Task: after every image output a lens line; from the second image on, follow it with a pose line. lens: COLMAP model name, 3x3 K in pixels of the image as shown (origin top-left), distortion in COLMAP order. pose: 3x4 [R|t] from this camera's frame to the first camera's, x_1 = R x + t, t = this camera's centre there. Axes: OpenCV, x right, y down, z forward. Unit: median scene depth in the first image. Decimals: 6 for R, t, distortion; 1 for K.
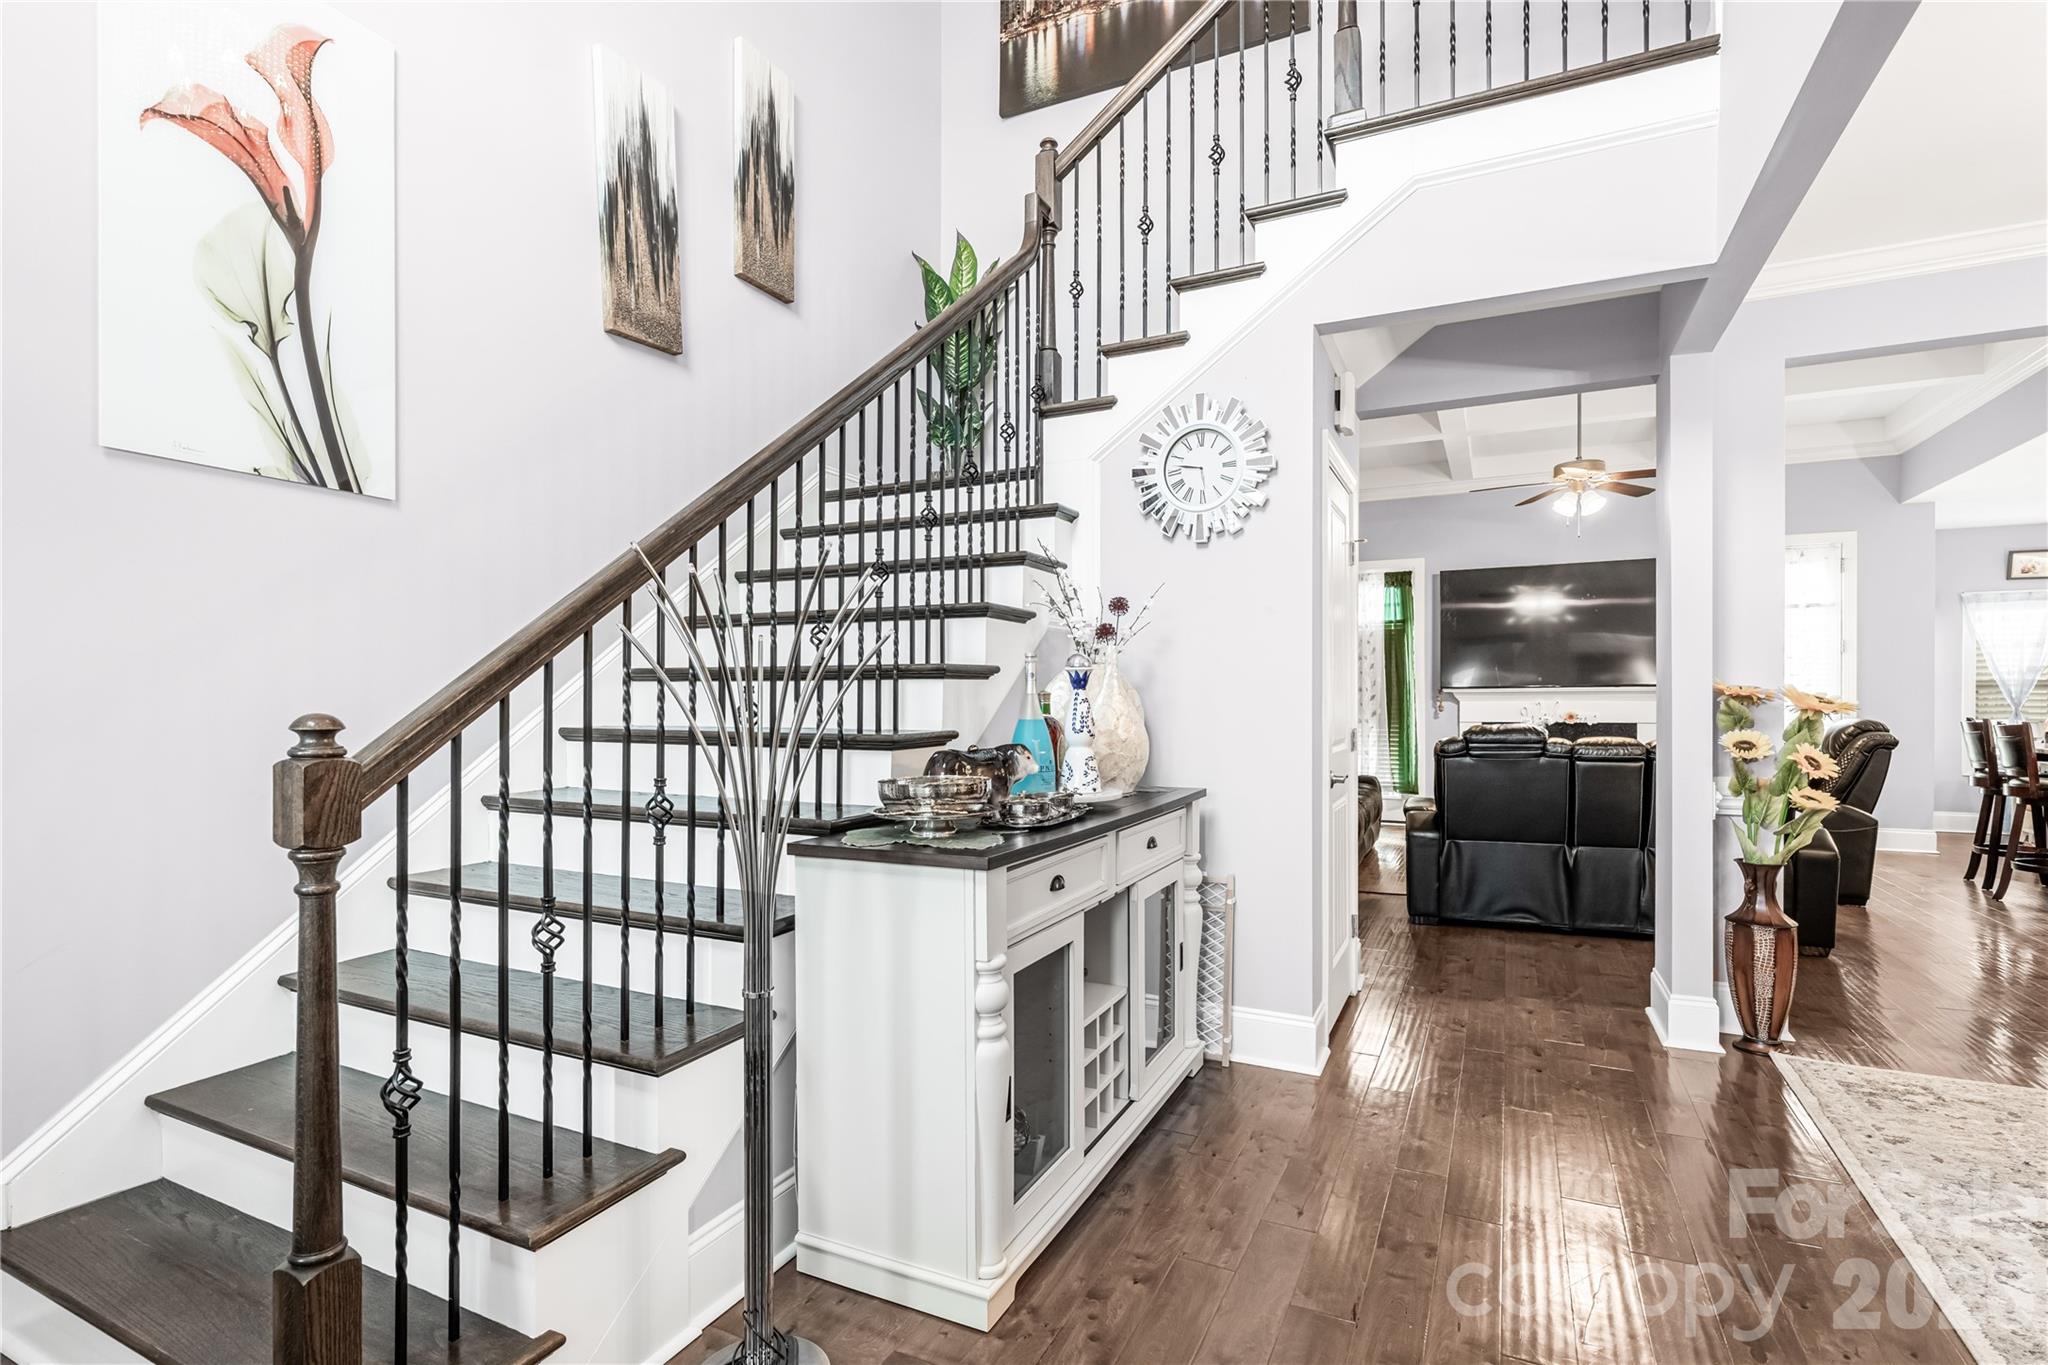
lens RADIAL K [[972.9, 0, 1022.8], [0, 972.9, 702.4], [0, 0, 1]] dist [-0.001050, -0.000130]
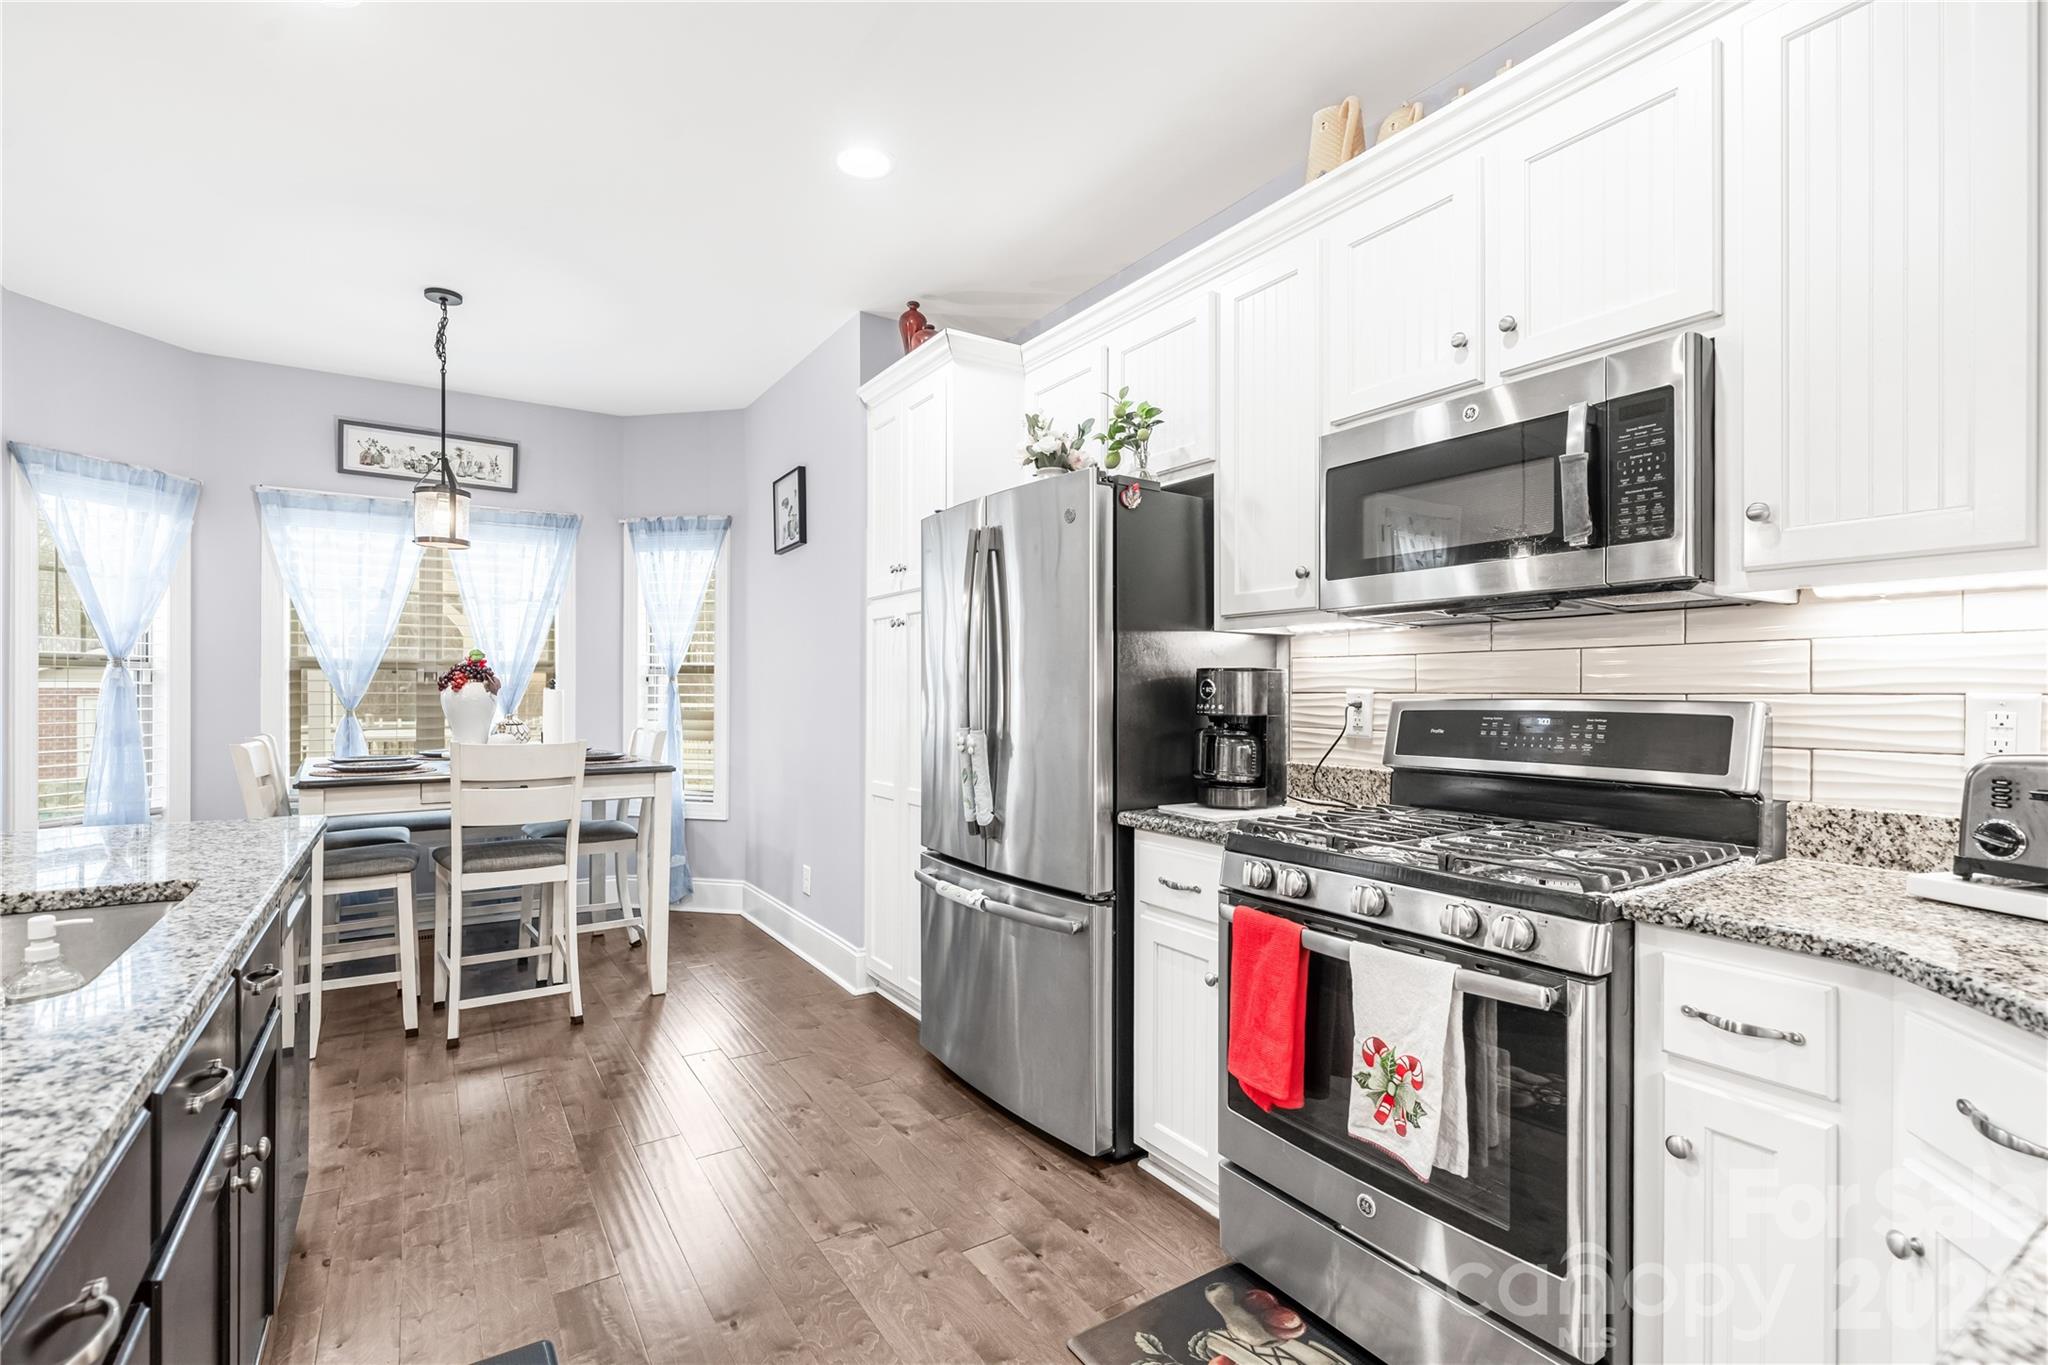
lens RADIAL K [[930.2, 0, 1012.5], [0, 930.2, 685.4], [0, 0, 1]] dist [-0.003653, 0.000379]
pose [[0.512152, 0.010380, 0.858832, 1.909932], [-0.002140, 0.999939, -0.010809, -0.004498], [-0.858892, 0.003698, 0.512143, 1.028181]]
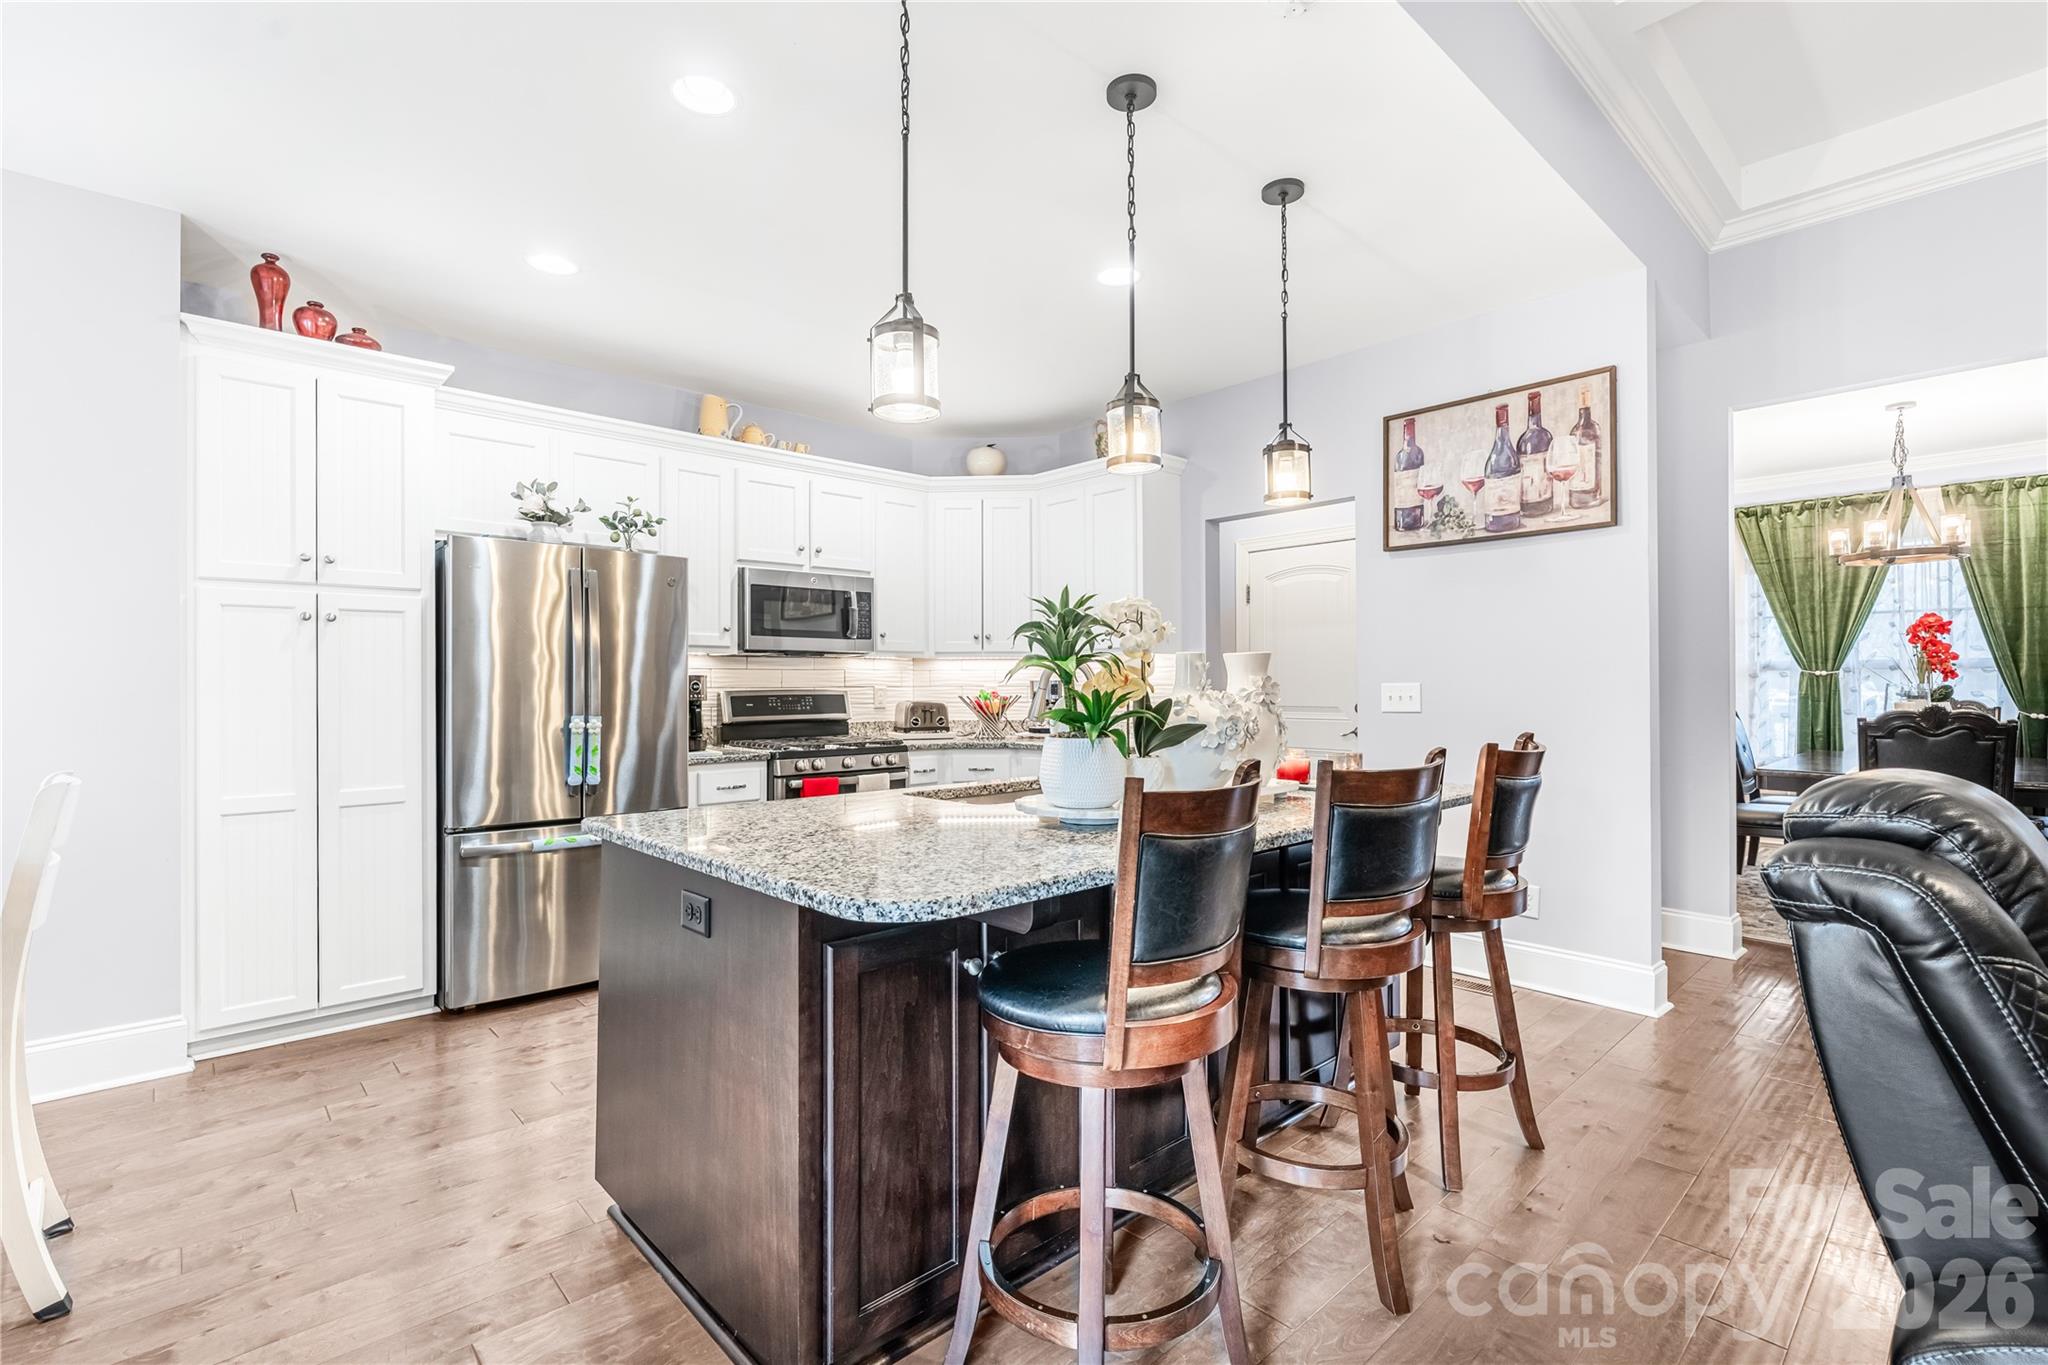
lens RADIAL K [[930.2, 0, 1012.5], [0, 930.2, 685.4], [0, 0, 1]] dist [-0.003653, 0.000379]
pose [[-0.932412, 0.008065, 0.361307, 1.723486], [0.008947, 0.999960, 0.000767, -0.008343], [-0.361286, 0.003947, -0.932447, 2.262229]]
